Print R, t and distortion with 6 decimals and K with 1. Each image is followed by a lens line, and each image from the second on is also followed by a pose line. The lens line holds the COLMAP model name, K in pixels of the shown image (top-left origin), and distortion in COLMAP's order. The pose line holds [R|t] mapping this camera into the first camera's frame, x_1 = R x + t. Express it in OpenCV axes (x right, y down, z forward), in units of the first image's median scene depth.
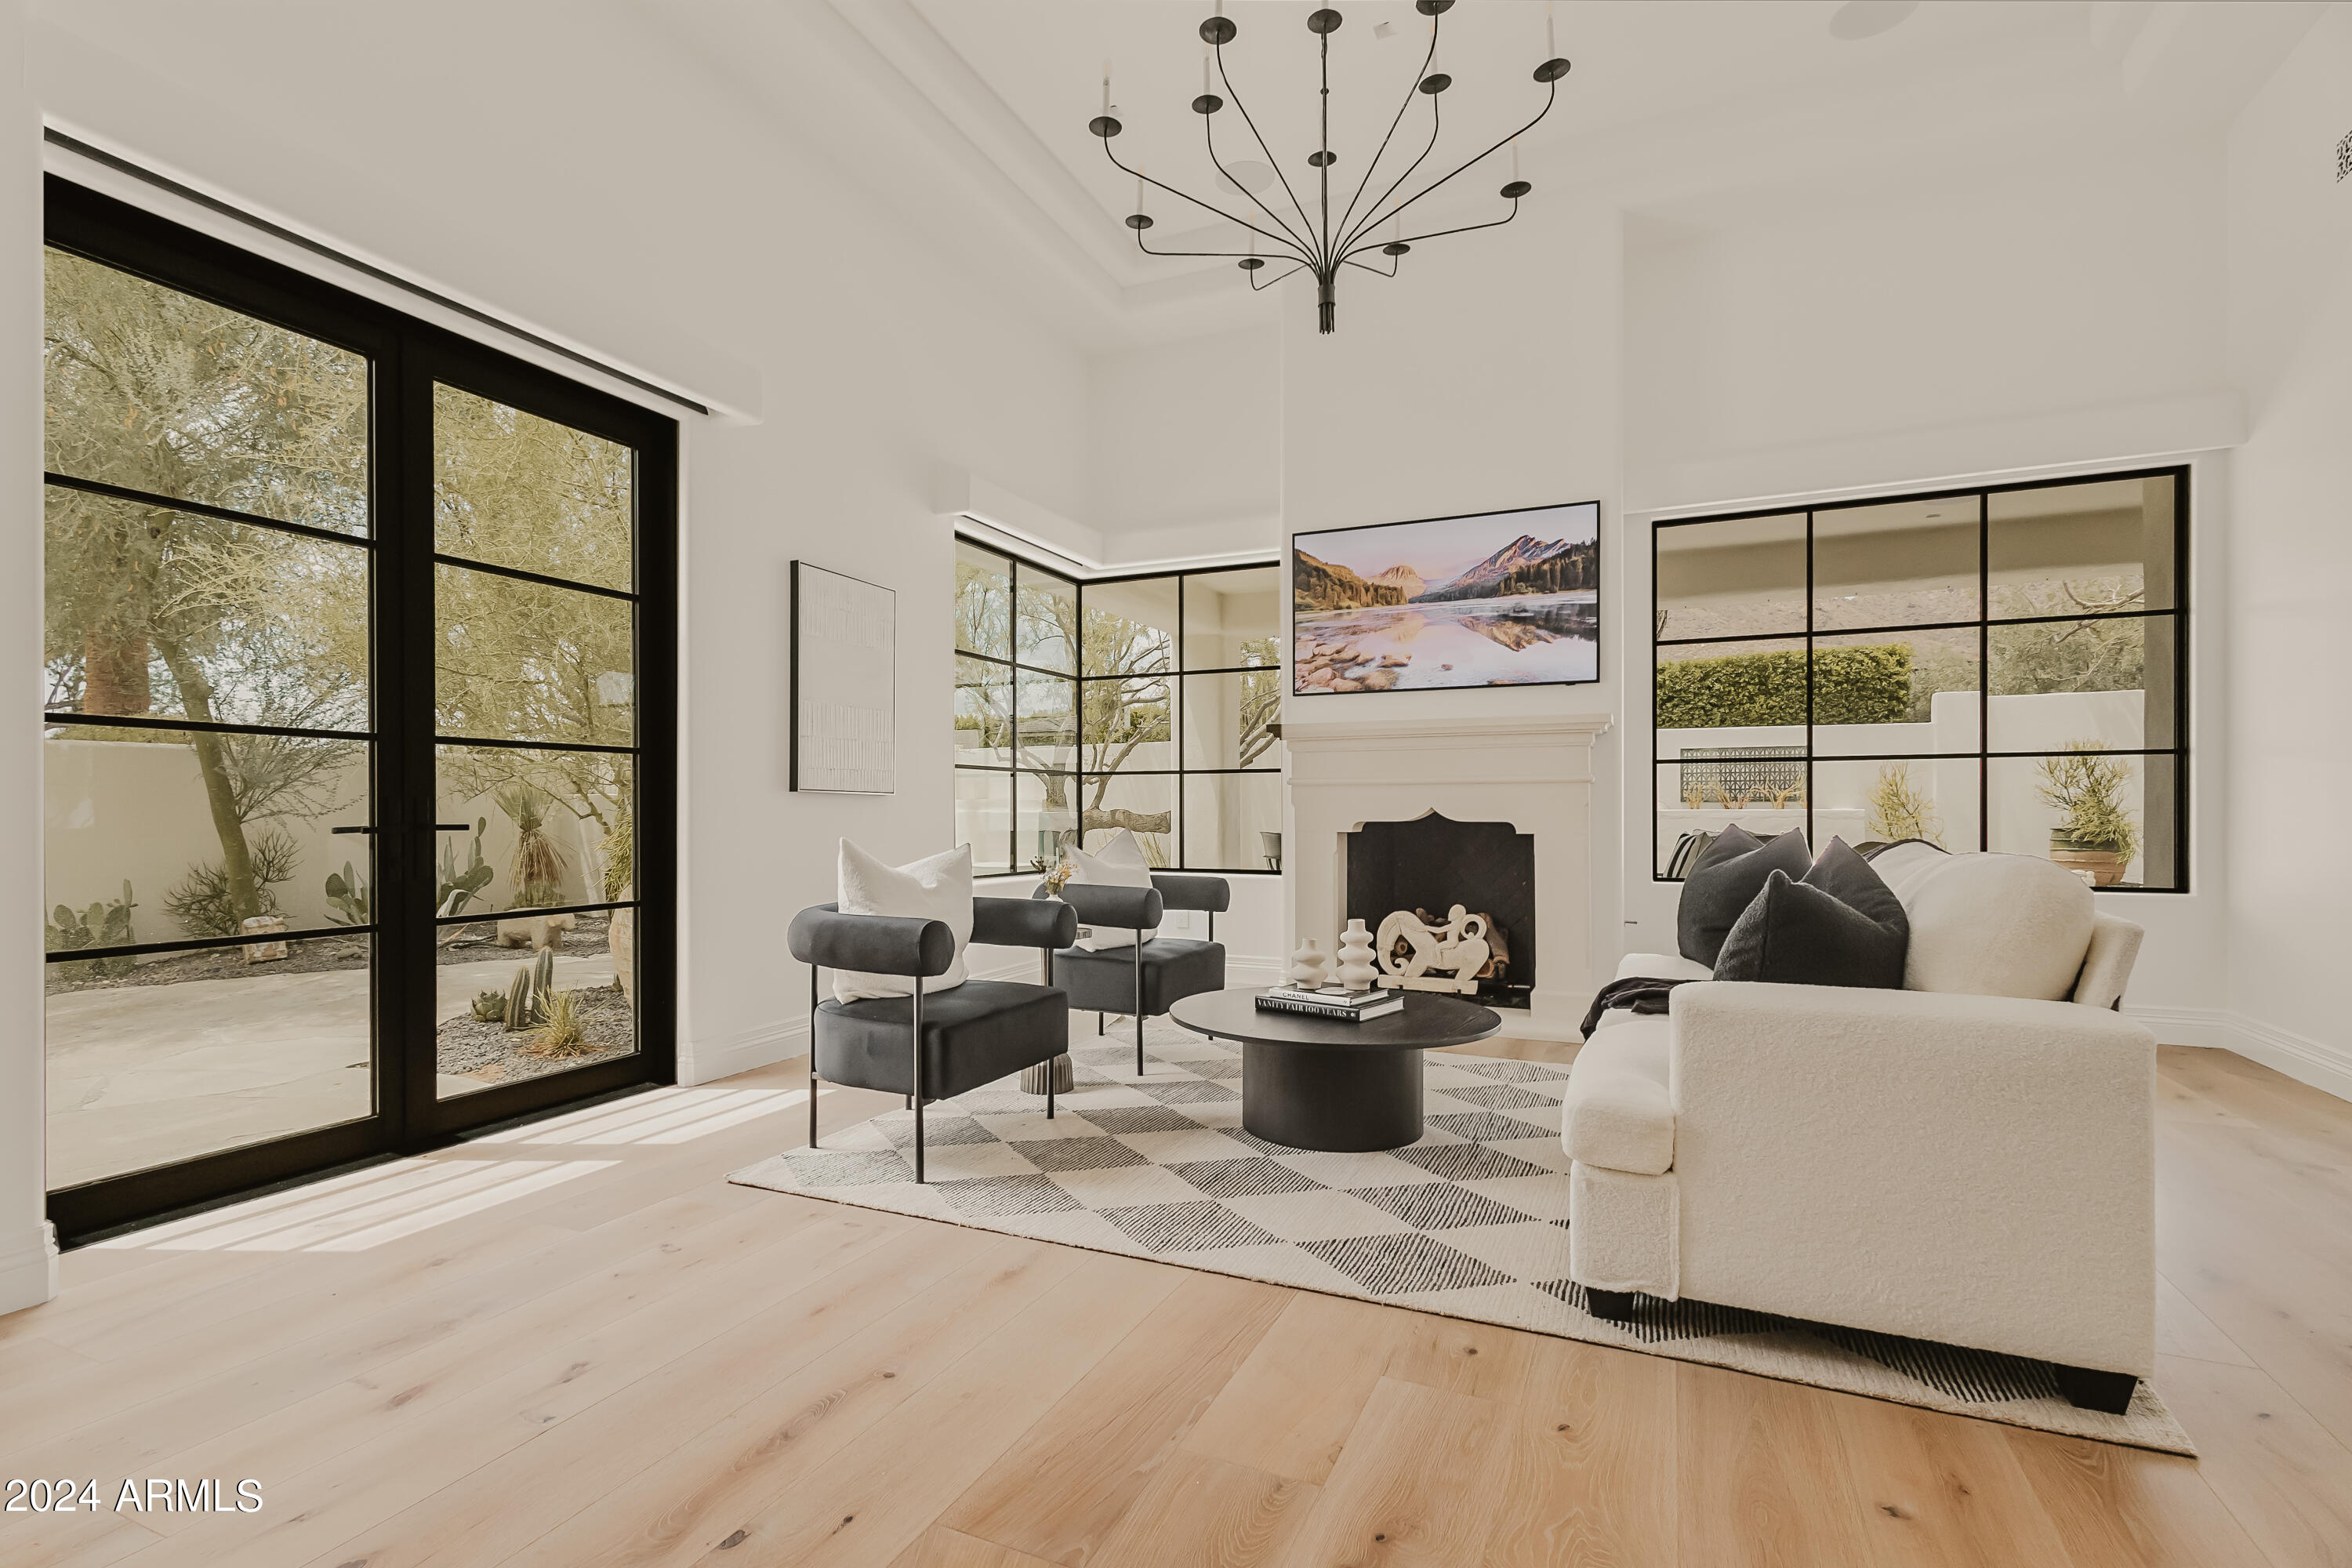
lens RADIAL K [[1080.7, 0, 1178.8], [0, 1080.7, 841.9], [0, 0, 1]] dist [0.000339, -0.000066]
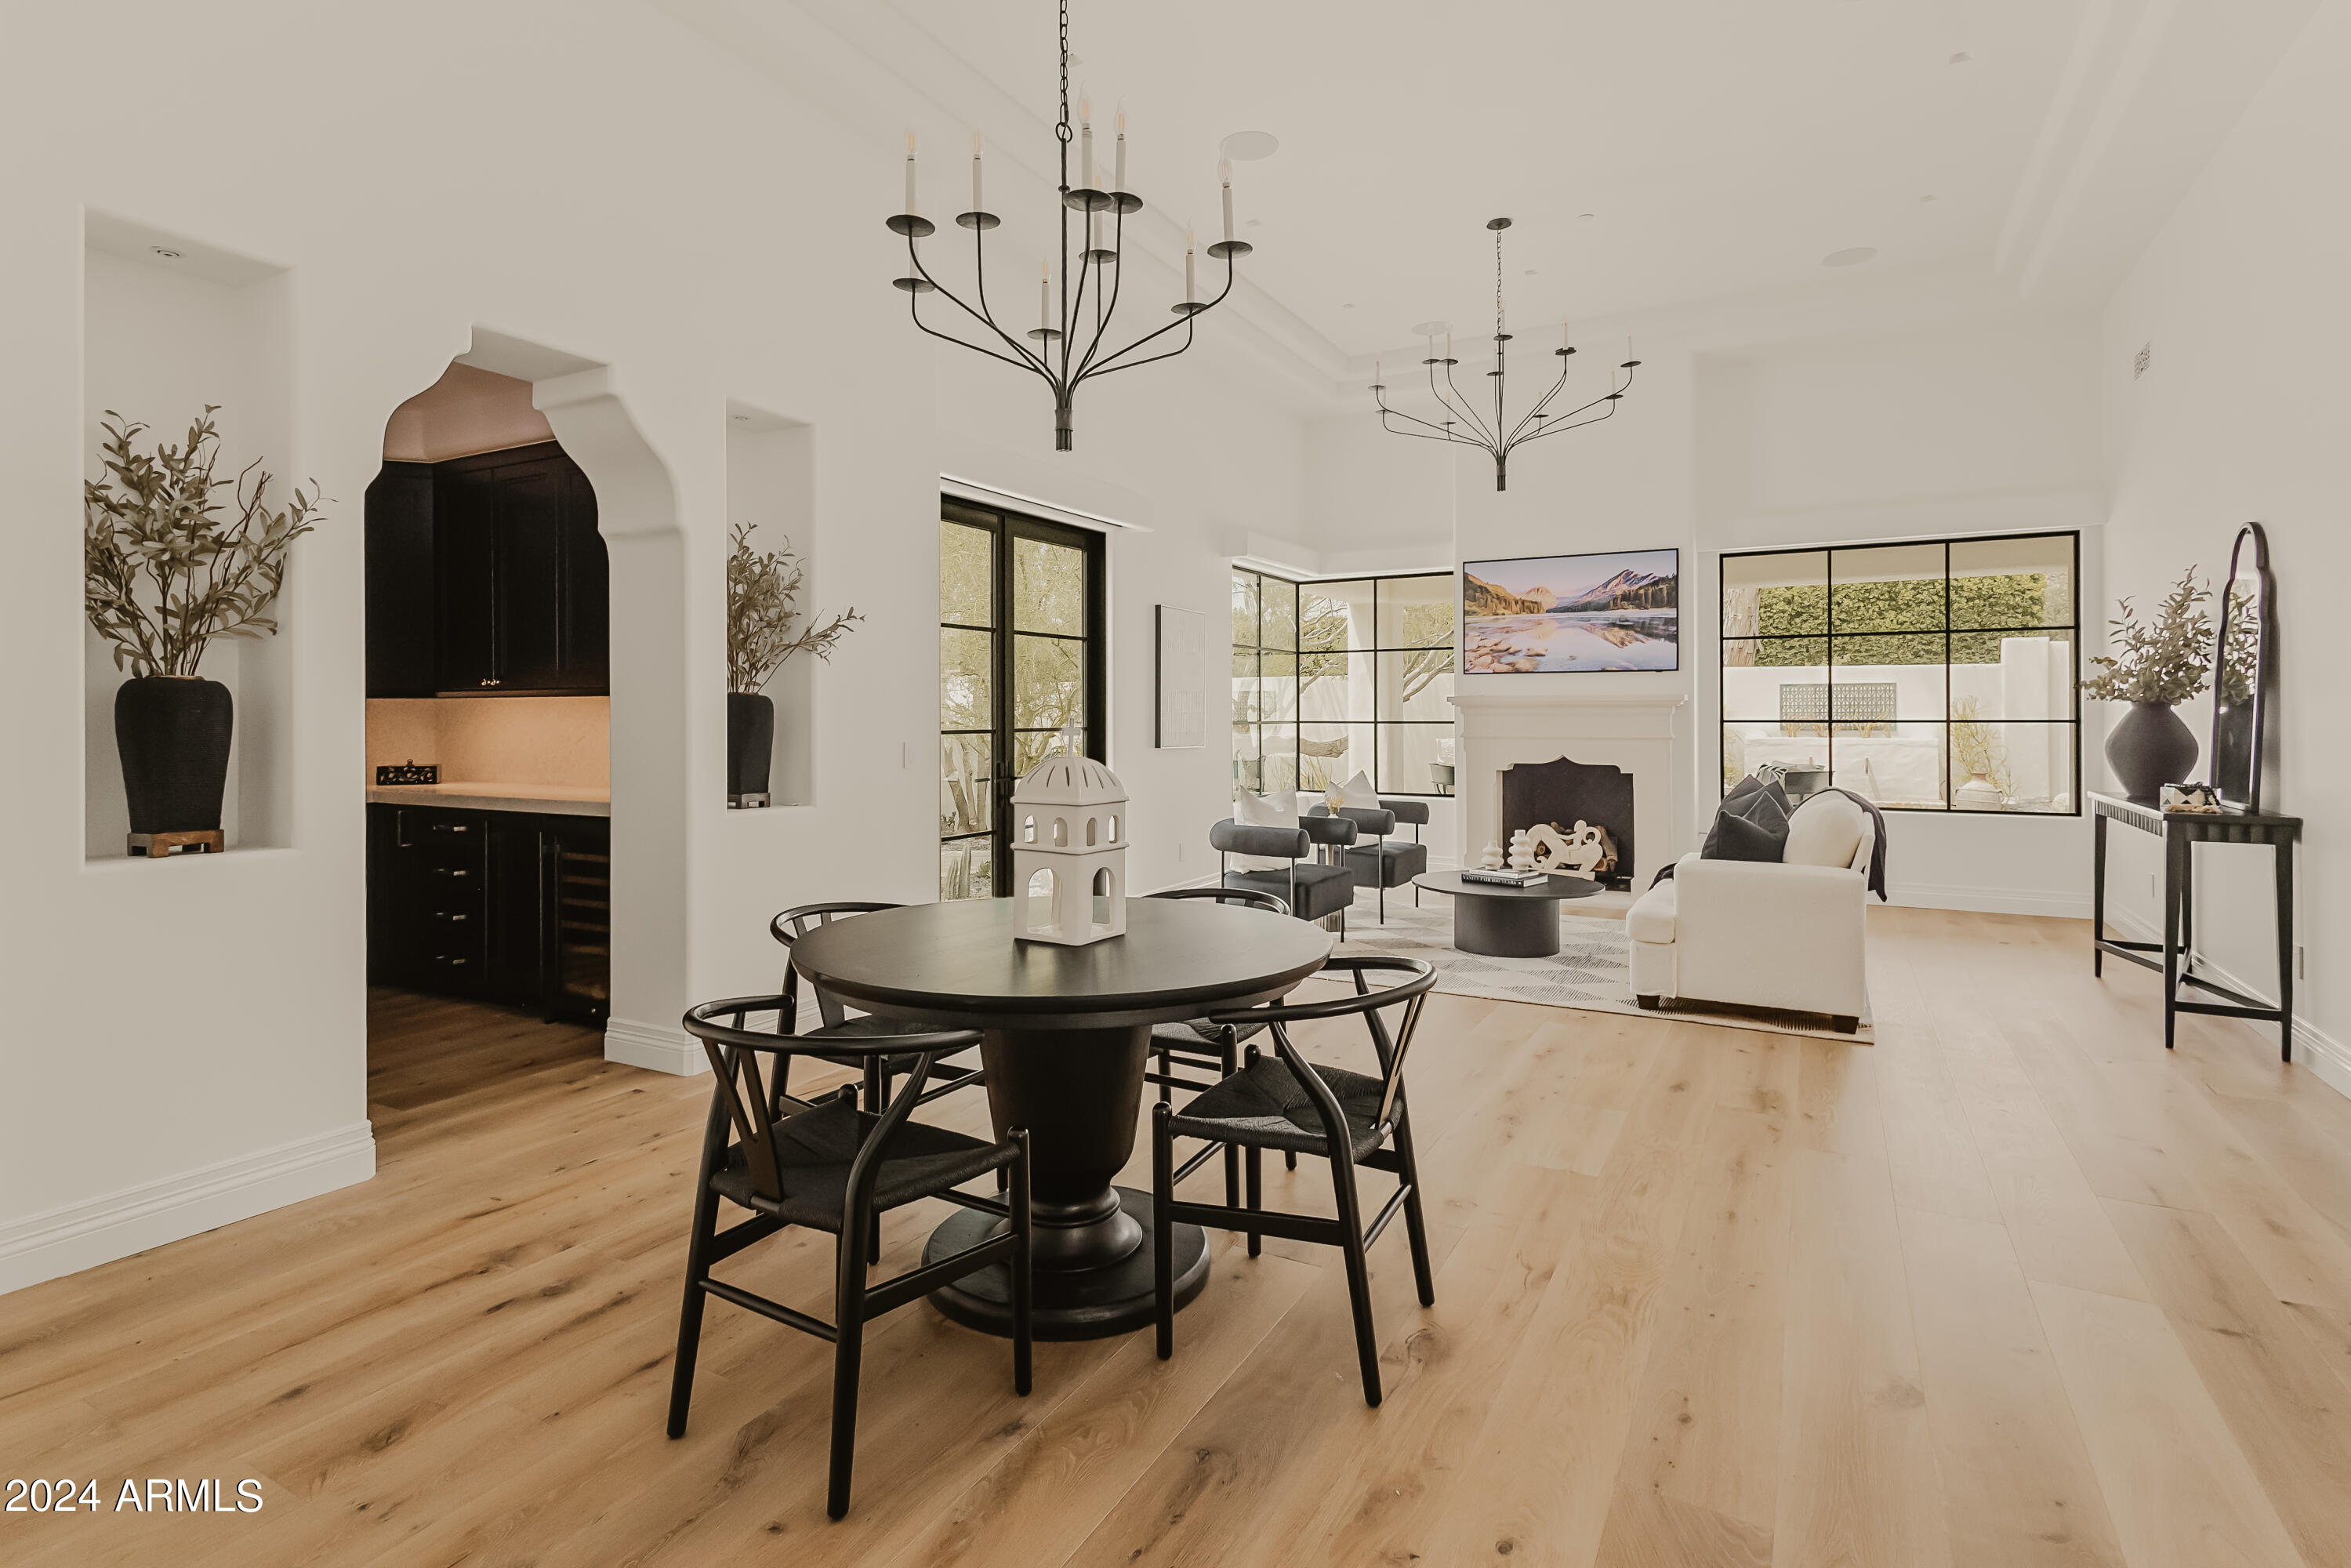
lens RADIAL K [[1085.8, 0, 1206.3], [0, 1085.8, 738.6], [0, 0, 1]] dist [0.002428, -0.000338]
pose [[0.996535, 0.000106, -0.083171, -0.130208], [-0.000945, 0.999949, -0.010053, -0.038856], [0.083166, 0.010097, 0.996485, -0.529920]]
